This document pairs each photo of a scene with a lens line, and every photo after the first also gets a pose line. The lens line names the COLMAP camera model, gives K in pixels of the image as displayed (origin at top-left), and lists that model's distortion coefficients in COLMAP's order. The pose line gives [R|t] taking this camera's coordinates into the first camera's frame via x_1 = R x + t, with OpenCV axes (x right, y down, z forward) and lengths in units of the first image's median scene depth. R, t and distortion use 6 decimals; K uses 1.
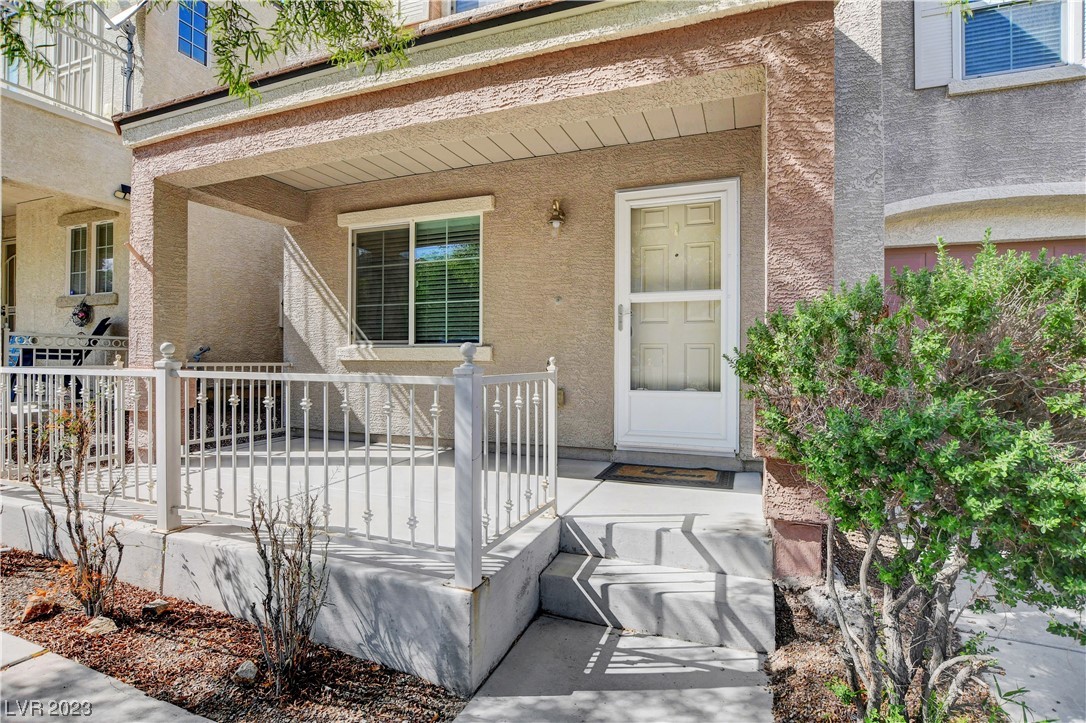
lens RADIAL K [[524.7, 0, 543.0], [0, 524.7, 361.5], [0, 0, 1]] dist [-0.020987, 0.000457]
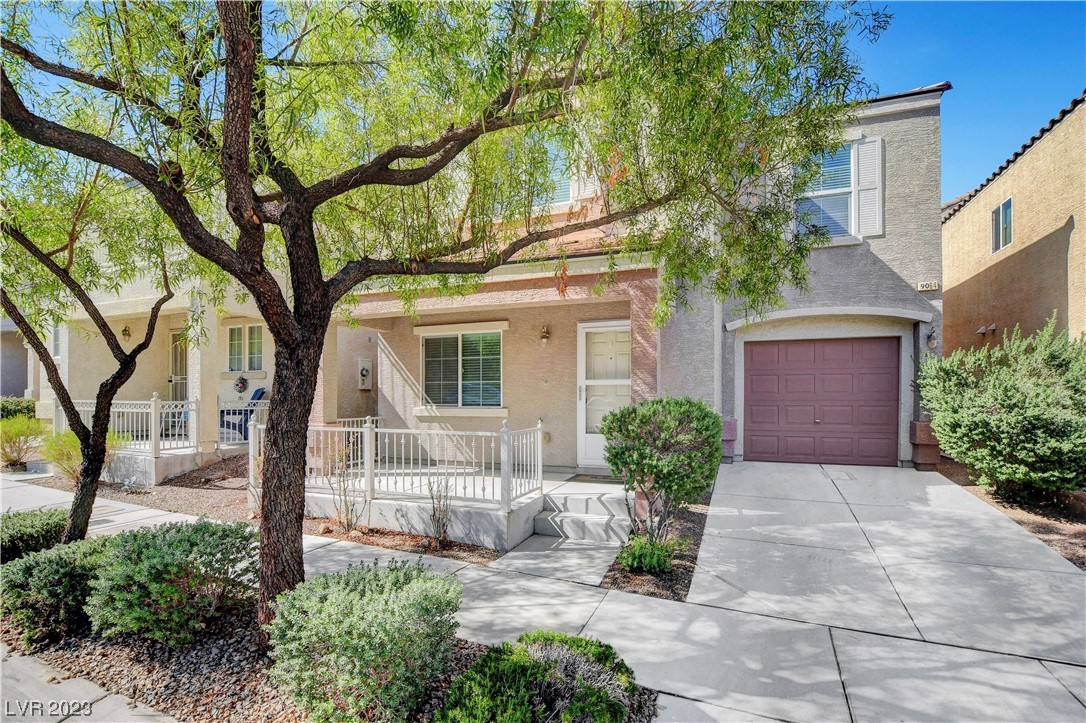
lens RADIAL K [[504.3, 0, 543.6], [0, 504.3, 391.8], [0, 0, 1]] dist [-0.029870, 0.000539]
pose [[0.999954, -0.007560, -0.005964, 0.031915], [0.007485, 0.999894, -0.012519, -0.066975], [0.006058, 0.012474, 0.999904, -0.715705]]
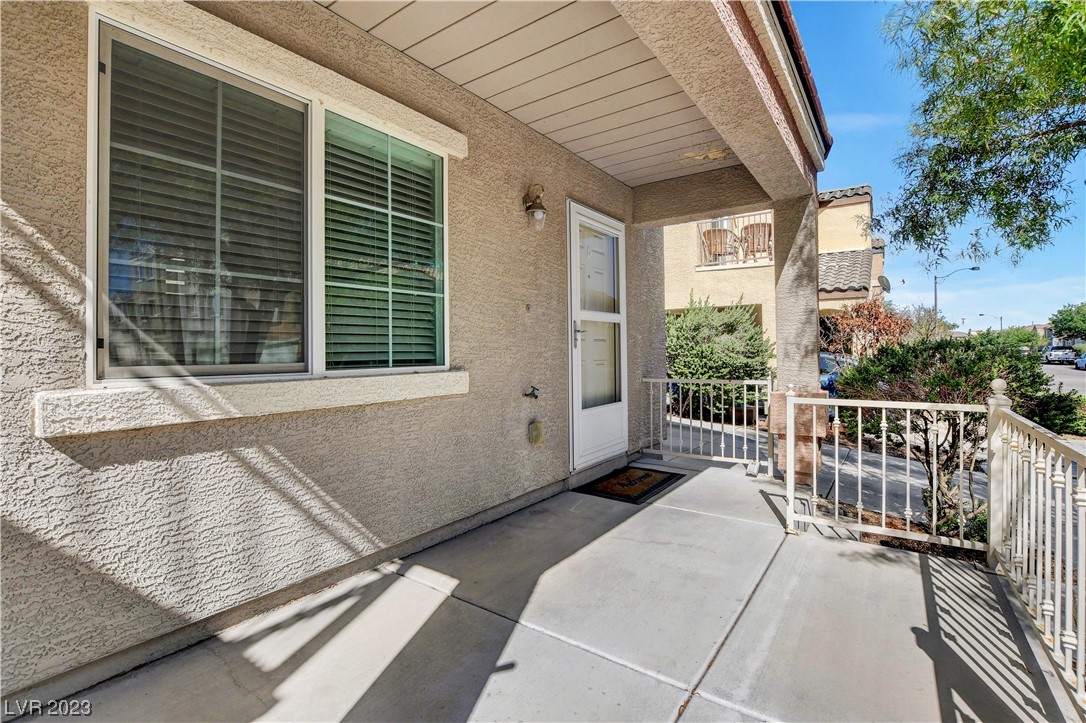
lens RADIAL K [[495.8, 0, 539.9], [0, 495.8, 348.4], [0, 0, 1]] dist [-0.029408, 0.000100]
pose [[0.244879, -0.006622, 0.969531, -0.719945], [0.008242, 0.999955, 0.004748, -0.061977], [-0.969519, 0.006828, 0.244922, 0.823607]]
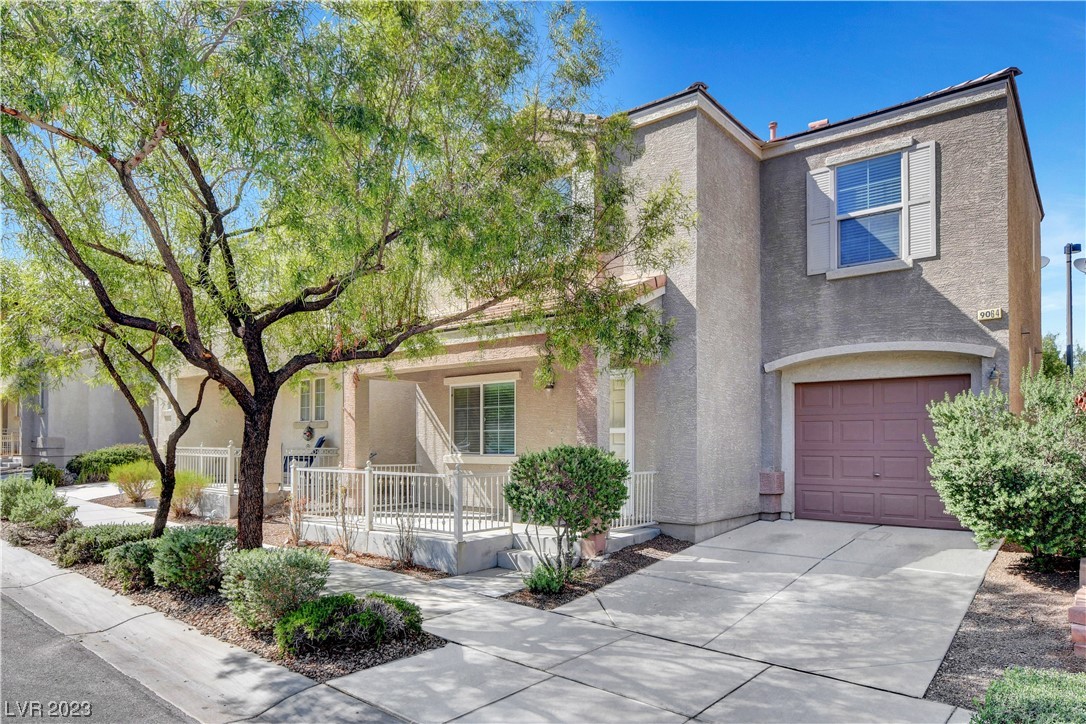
lens RADIAL K [[677.8, 0, 541.3], [0, 677.8, 427.6], [0, 0, 1]] dist [-0.022830, -0.000659]
pose [[0.951787, -0.012227, -0.306516, 0.730244], [0.002818, 0.999512, -0.031120, -0.058923], [0.306747, 0.028756, 0.951357, -1.254163]]
